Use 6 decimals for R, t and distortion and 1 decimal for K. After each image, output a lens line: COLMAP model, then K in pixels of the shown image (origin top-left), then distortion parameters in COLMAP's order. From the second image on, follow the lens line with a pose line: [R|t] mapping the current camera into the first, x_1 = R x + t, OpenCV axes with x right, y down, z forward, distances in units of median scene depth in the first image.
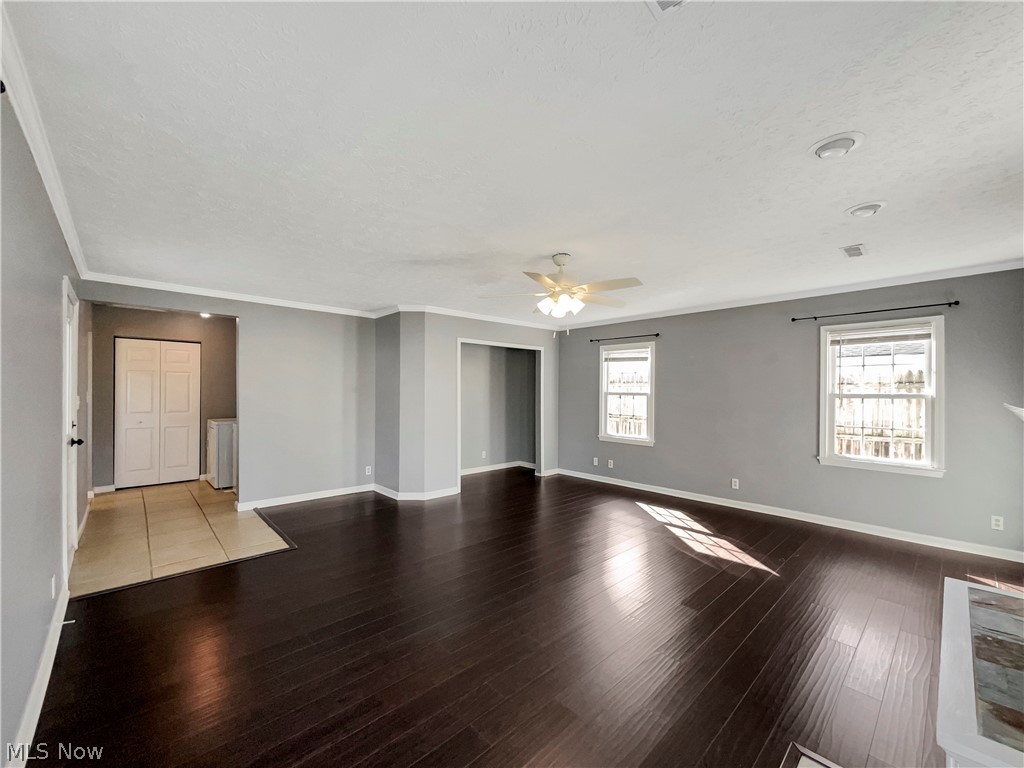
lens RADIAL K [[406.8, 0, 515.2], [0, 406.8, 389.3], [0, 0, 1]] dist [-0.035432, -0.000090]
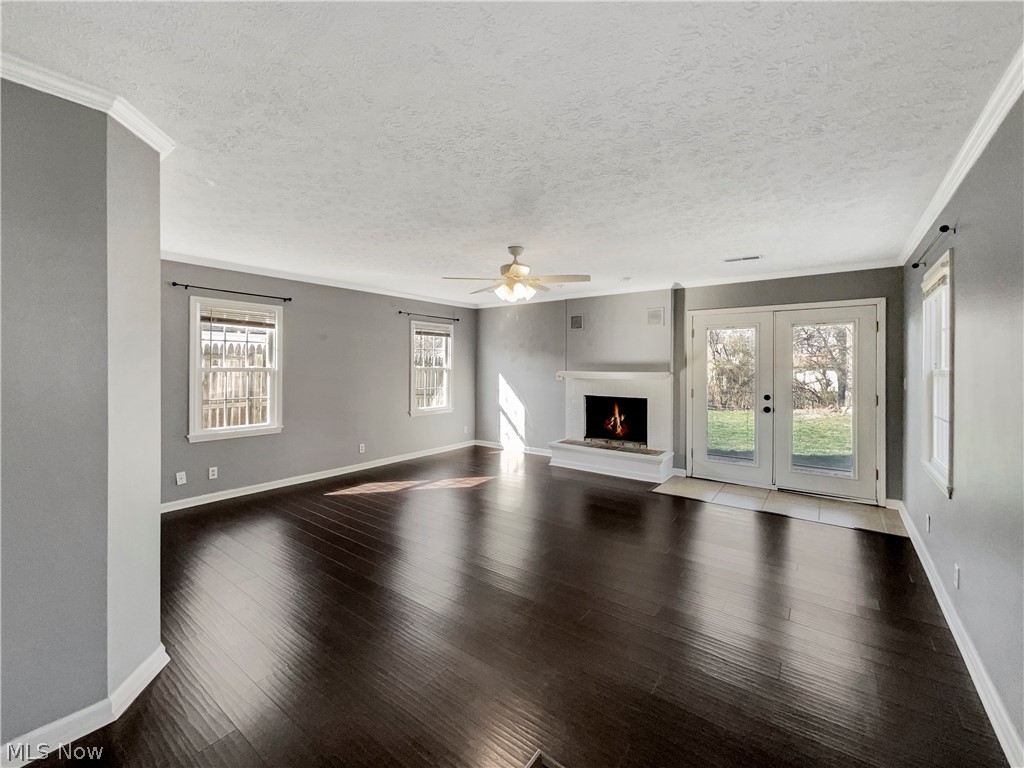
lens RADIAL K [[433.0, 0, 514.9], [0, 433.0, 365.8], [0, 0, 1]] dist [0.000044, -0.000058]
pose [[-0.180623, -0.002451, 0.983549, -0.610020], [-0.005231, 0.999985, 0.001531, 0.000364], [-0.983538, -0.004868, -0.180633, 0.676366]]
